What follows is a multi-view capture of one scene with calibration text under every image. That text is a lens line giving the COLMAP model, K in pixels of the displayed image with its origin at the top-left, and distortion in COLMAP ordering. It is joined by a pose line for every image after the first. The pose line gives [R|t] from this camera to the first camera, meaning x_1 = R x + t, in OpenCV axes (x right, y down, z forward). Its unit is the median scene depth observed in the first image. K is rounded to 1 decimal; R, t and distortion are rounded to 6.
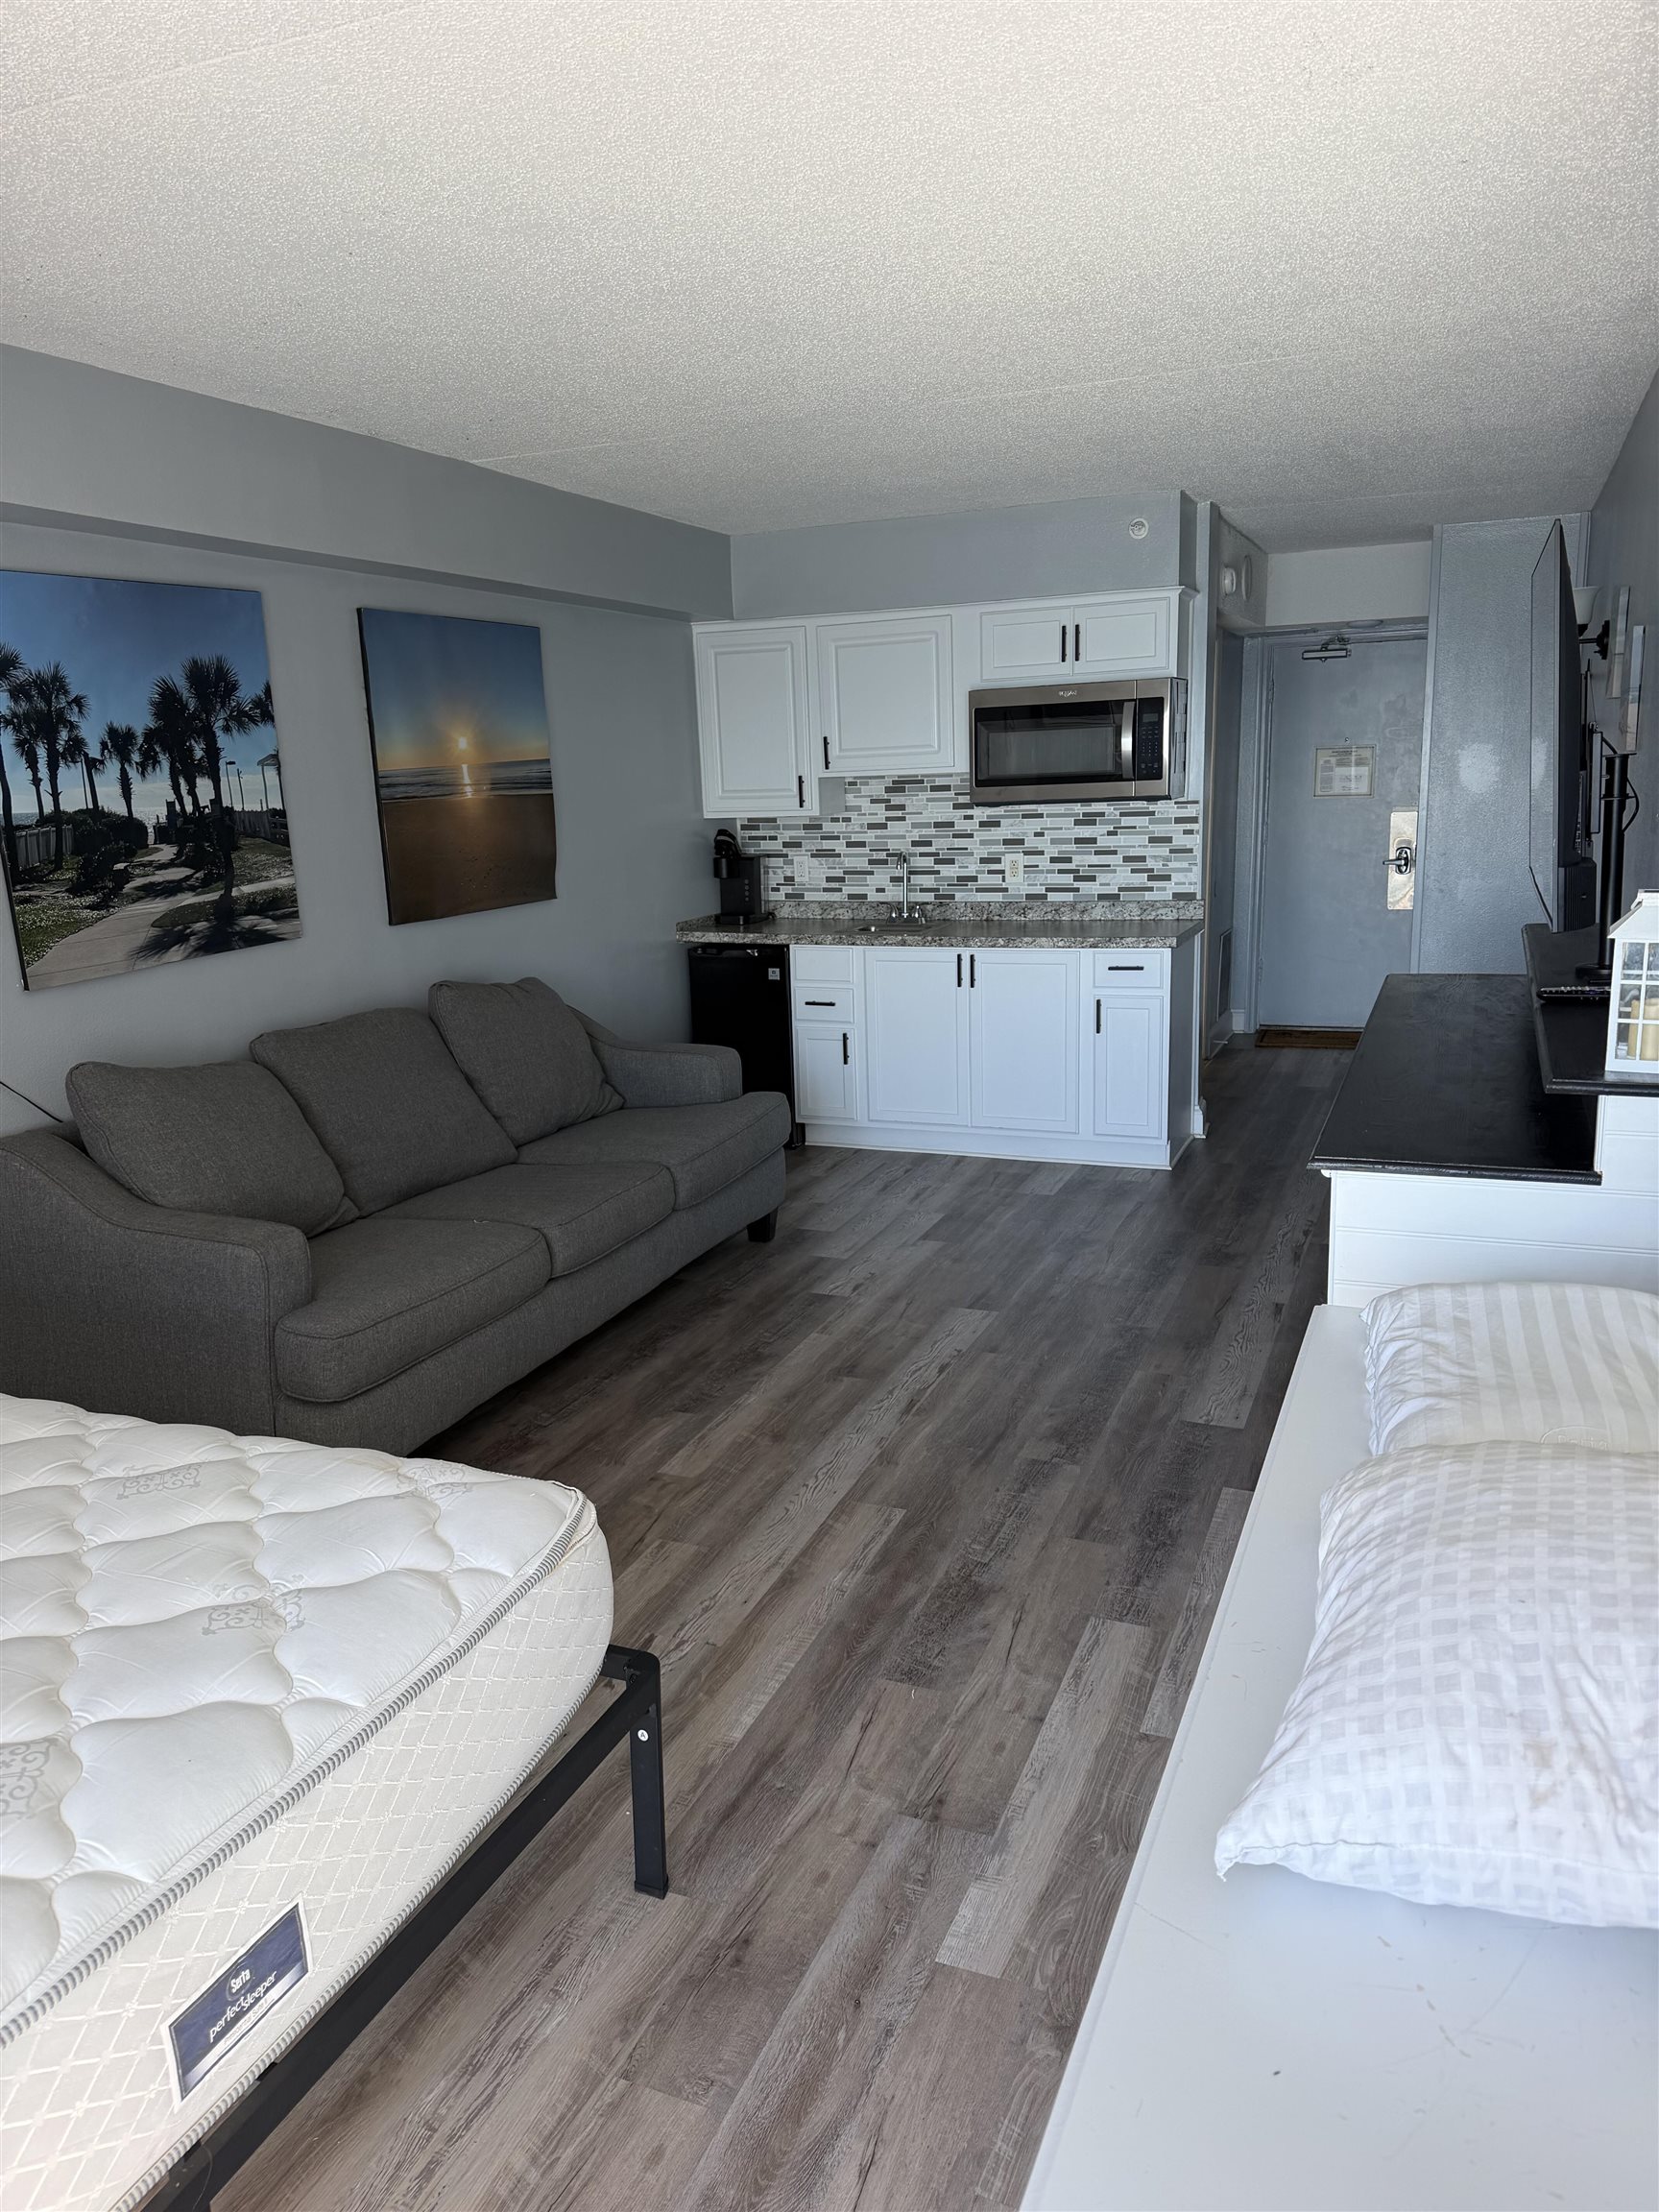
lens RADIAL K [[1544.8, 0, 813.3], [0, 1544.8, 1113.9], [0, 0, 1]] dist [0.138483, -0.231463]
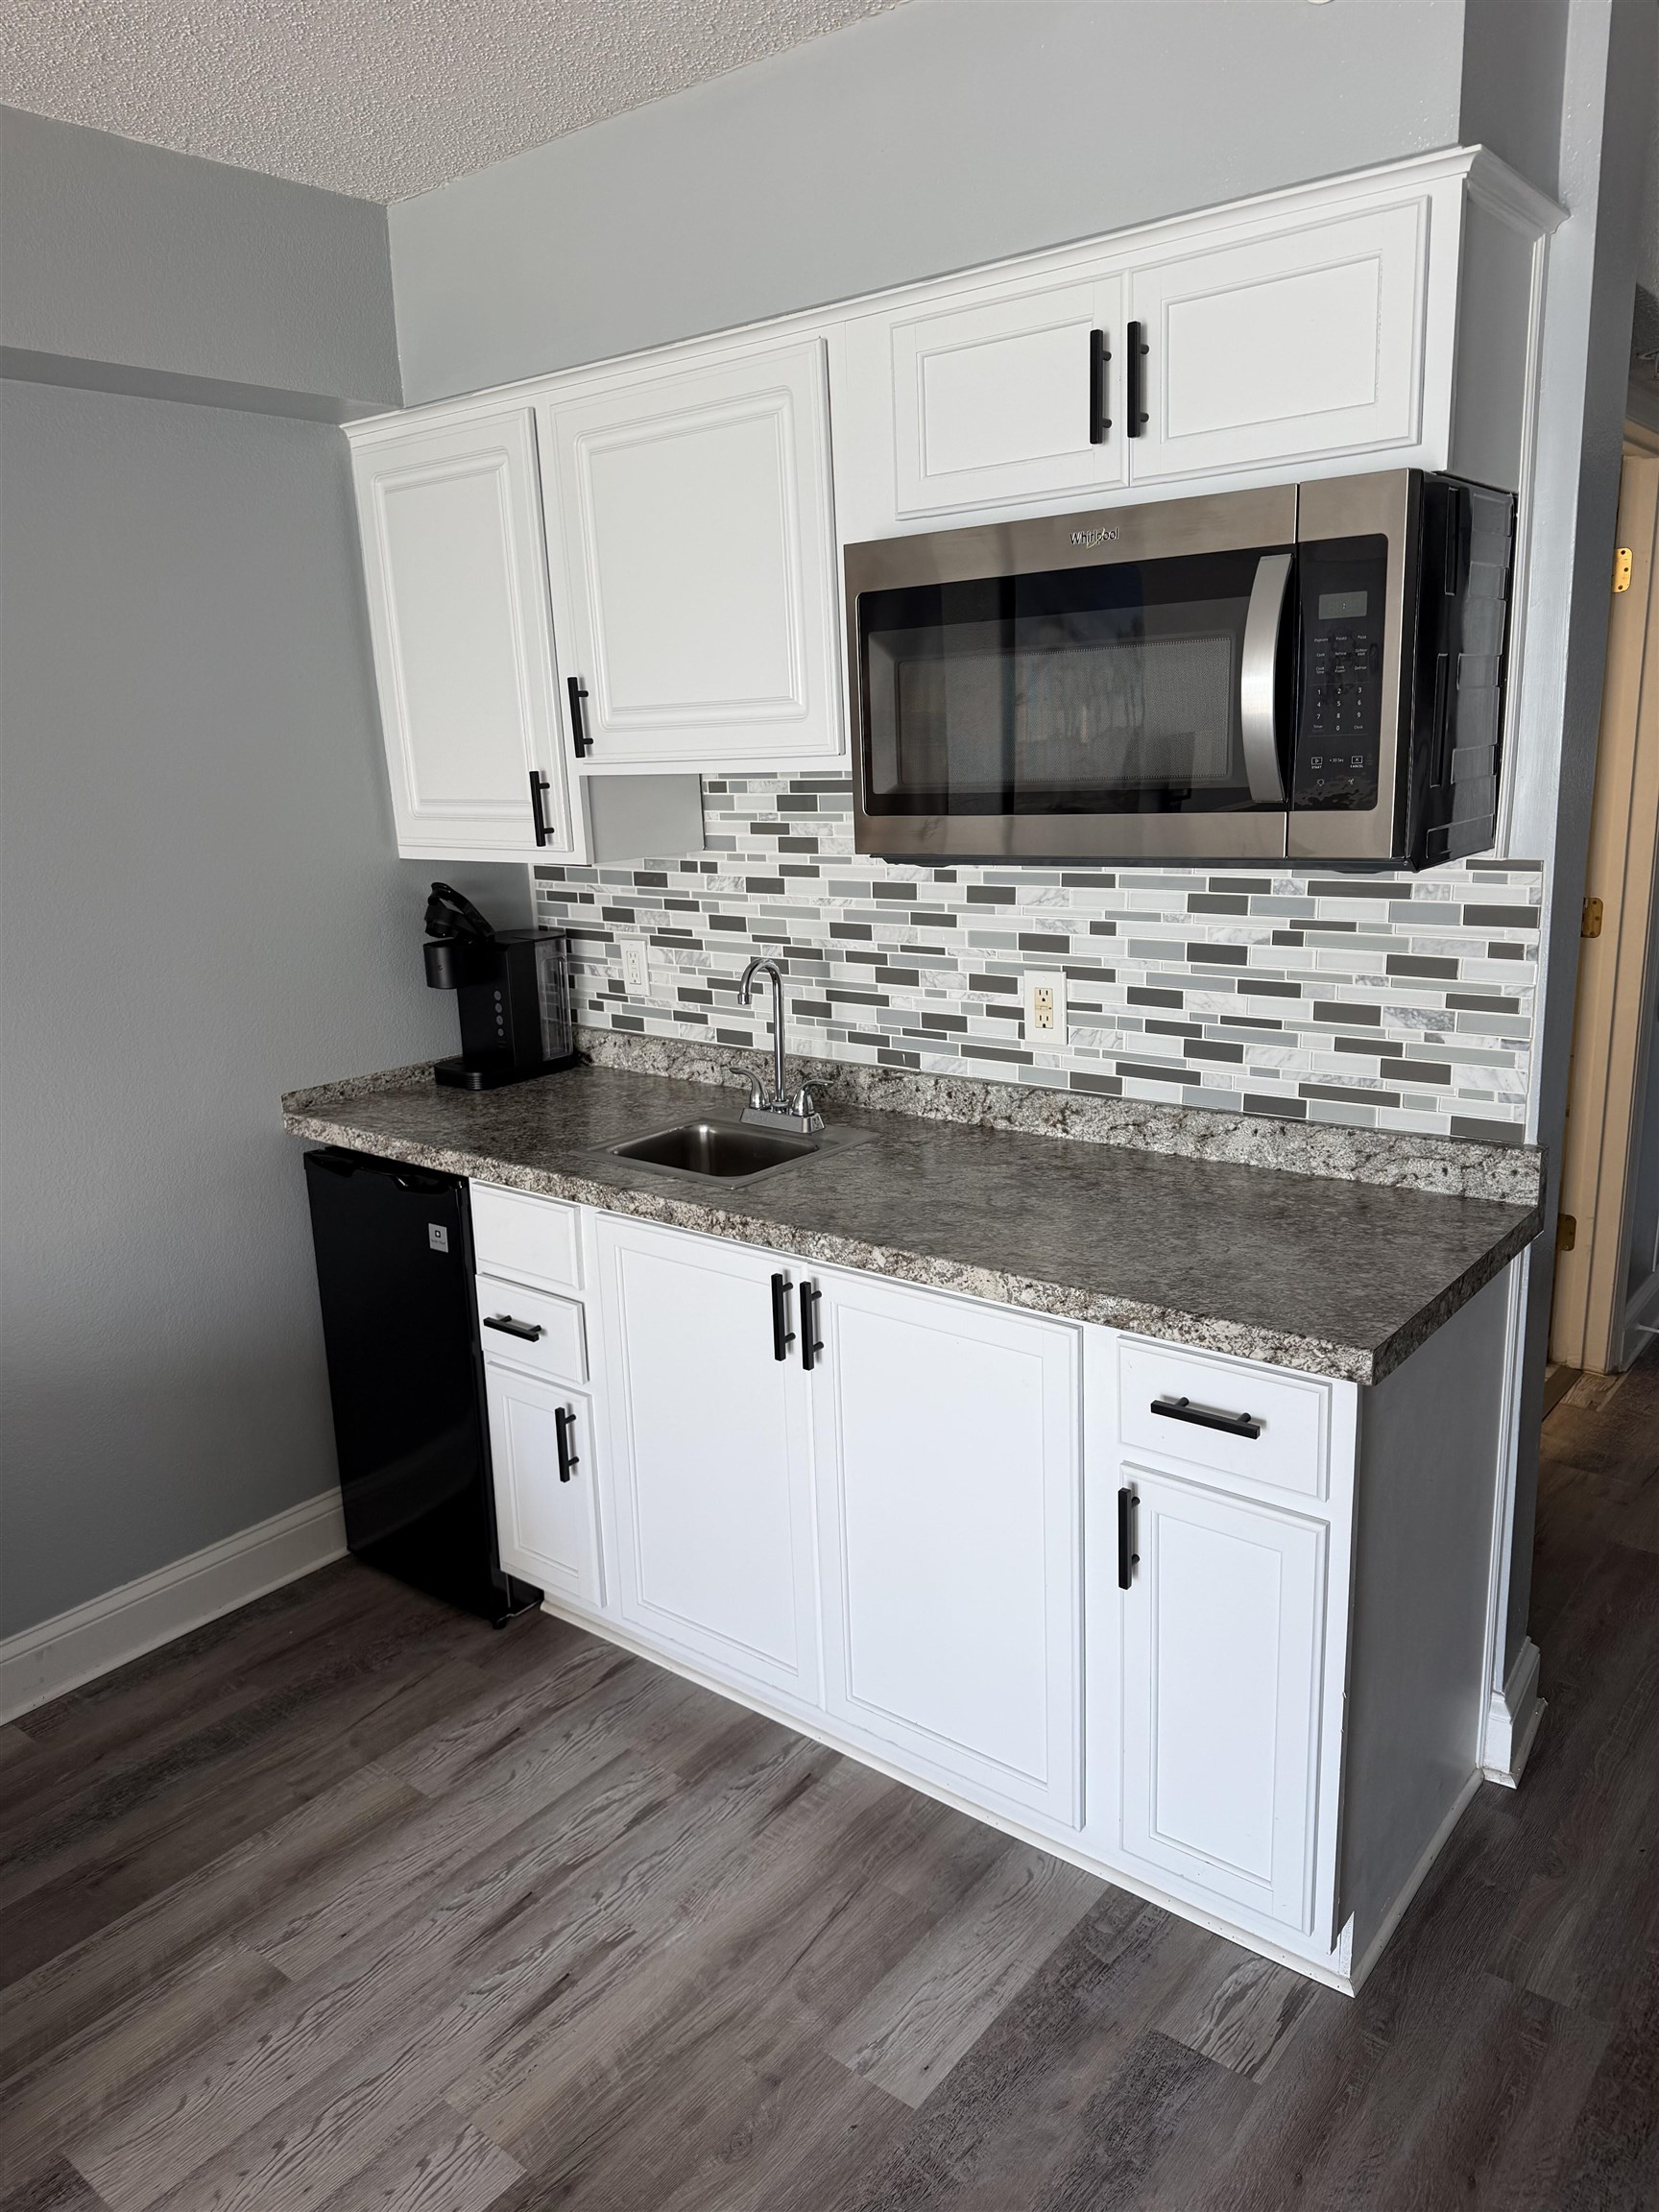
lens RADIAL K [[1524.1, 0, 818.7], [0, 1524.1, 1107.2], [0, 0, 1]] dist [0.047217, -0.002237]
pose [[0.958539, 0.065986, -0.277215, 0.199571], [-0.058831, 0.997687, 0.034061, -0.155114], [0.278821, -0.016341, 0.960204, 0.661647]]
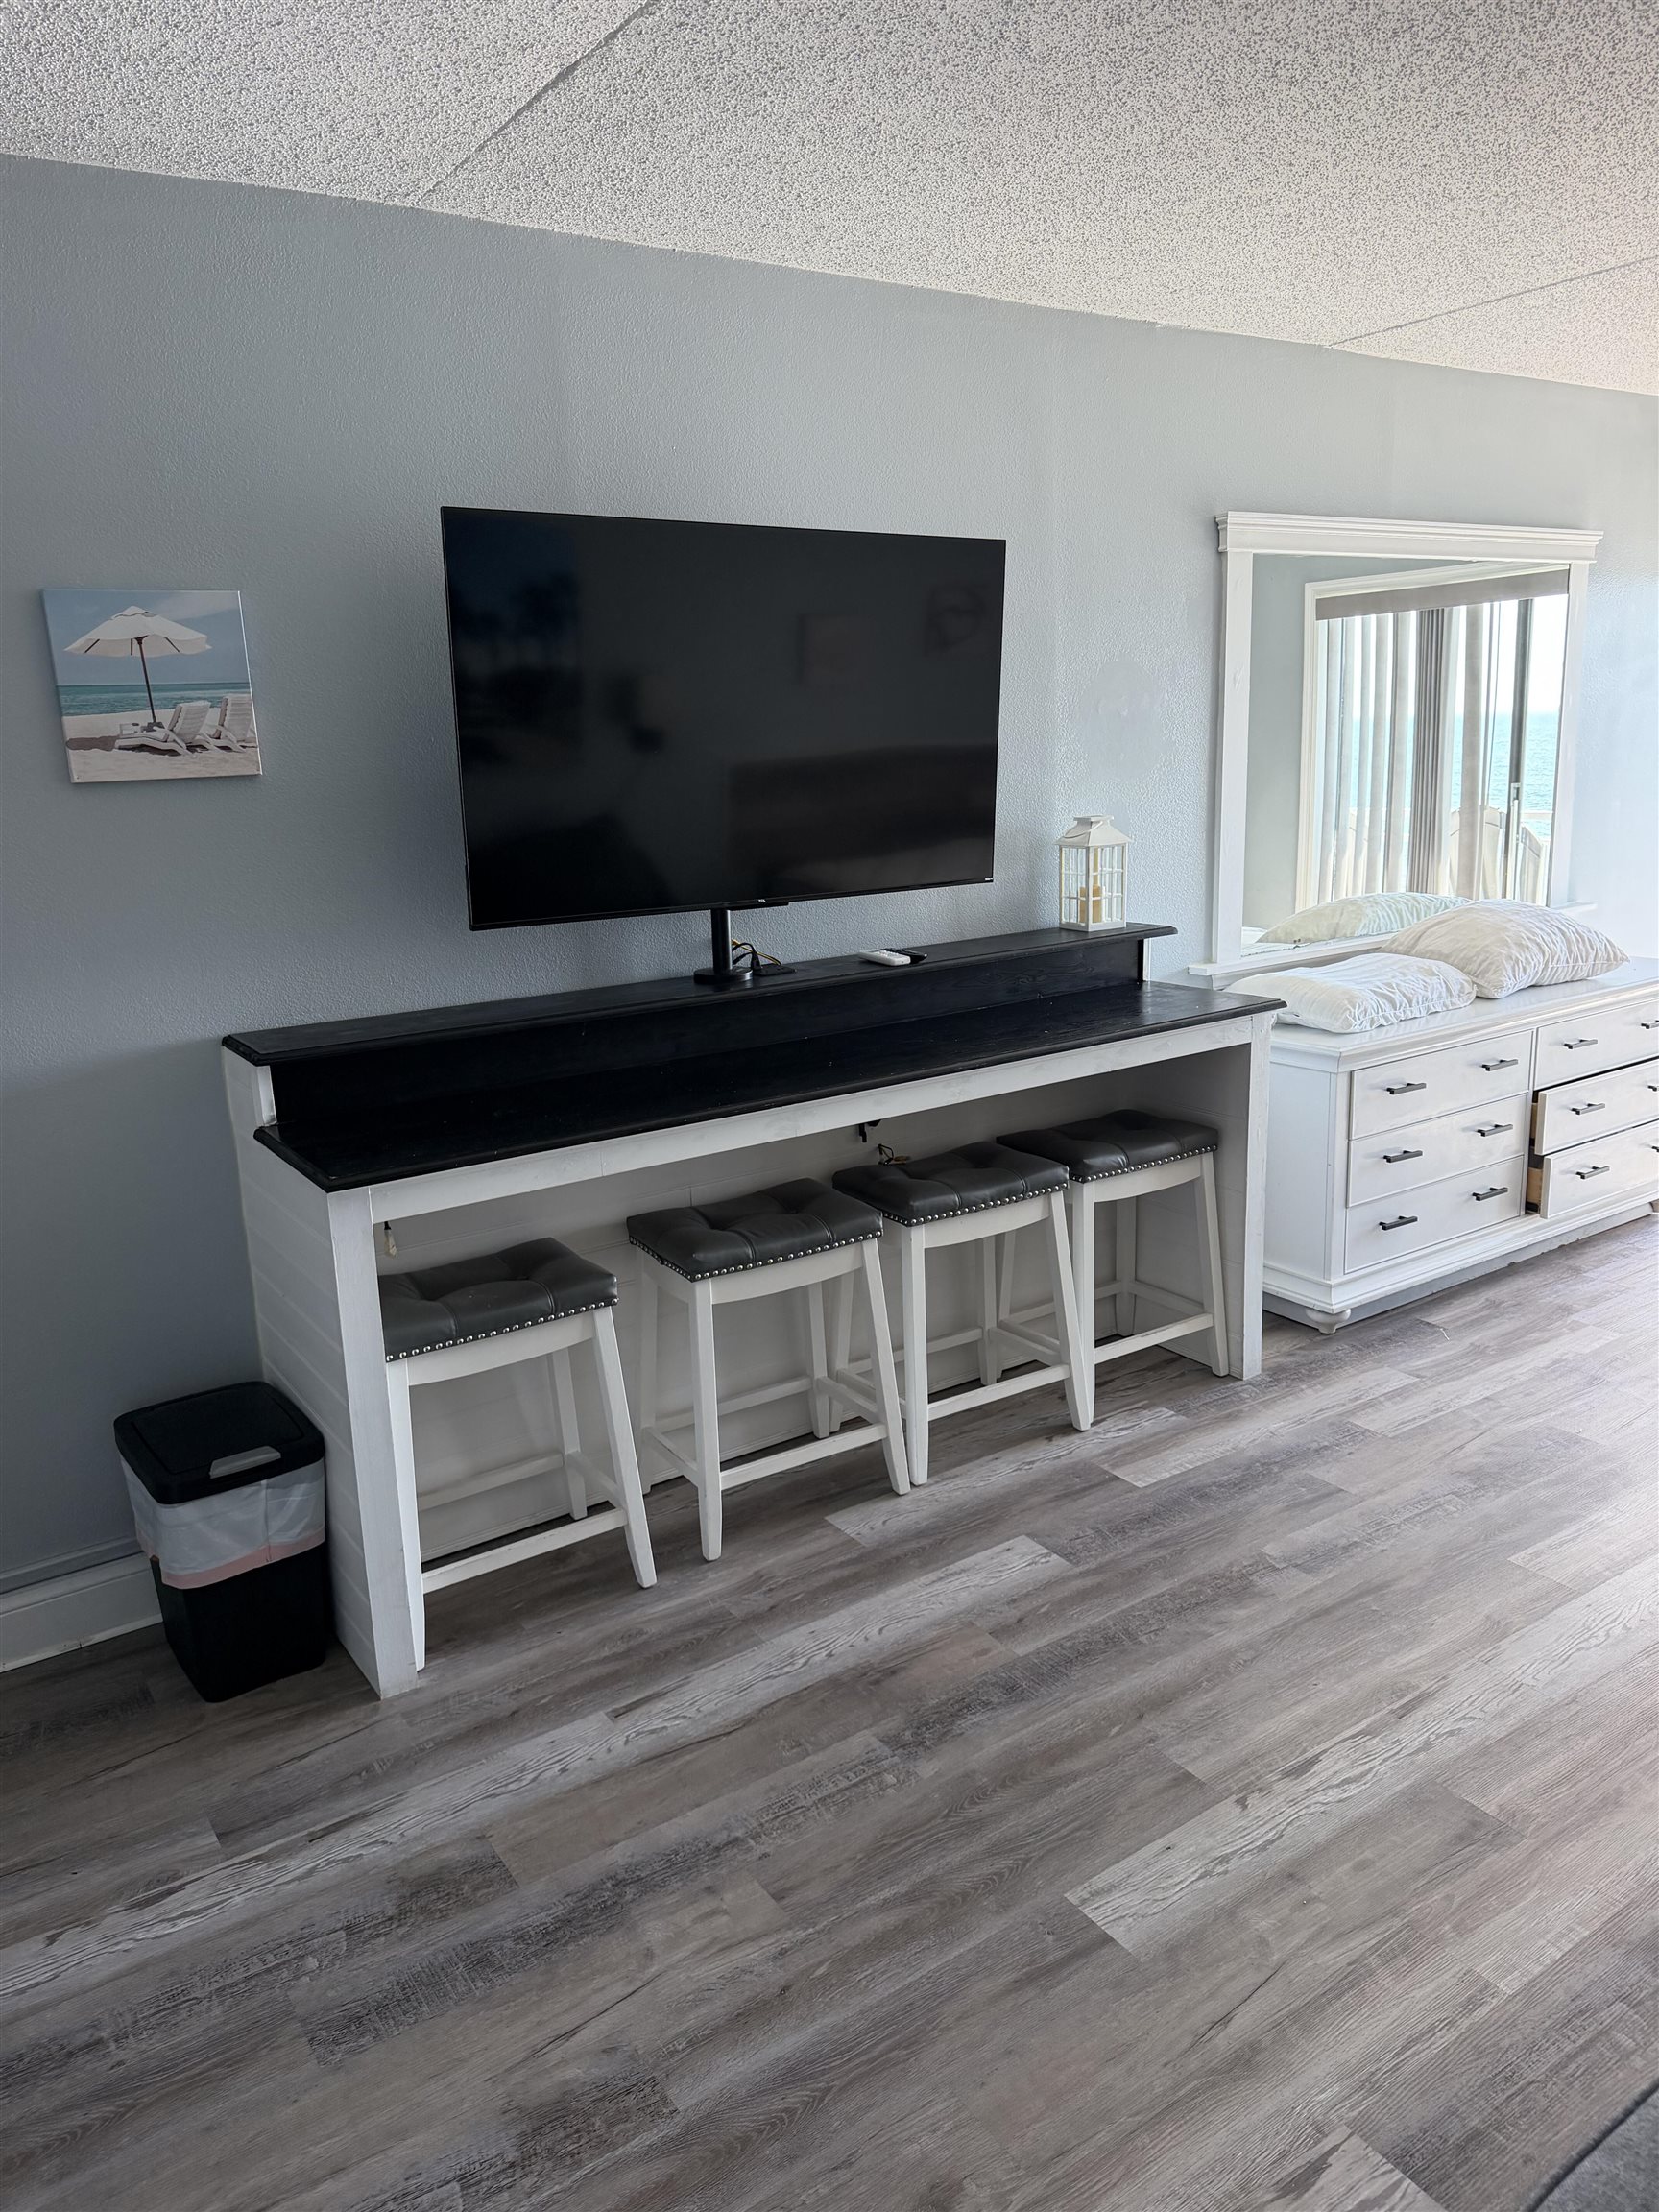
lens RADIAL K [[1557.1, 0, 843.9], [0, 1557.1, 1083.0], [0, 0, 1]] dist [0.006800, -0.013677]
pose [[-0.833563, -0.052726, 0.549902, -0.053337], [0.190600, 0.906859, 0.375871, -0.213400], [-0.518502, 0.418123, -0.745875, 0.968807]]
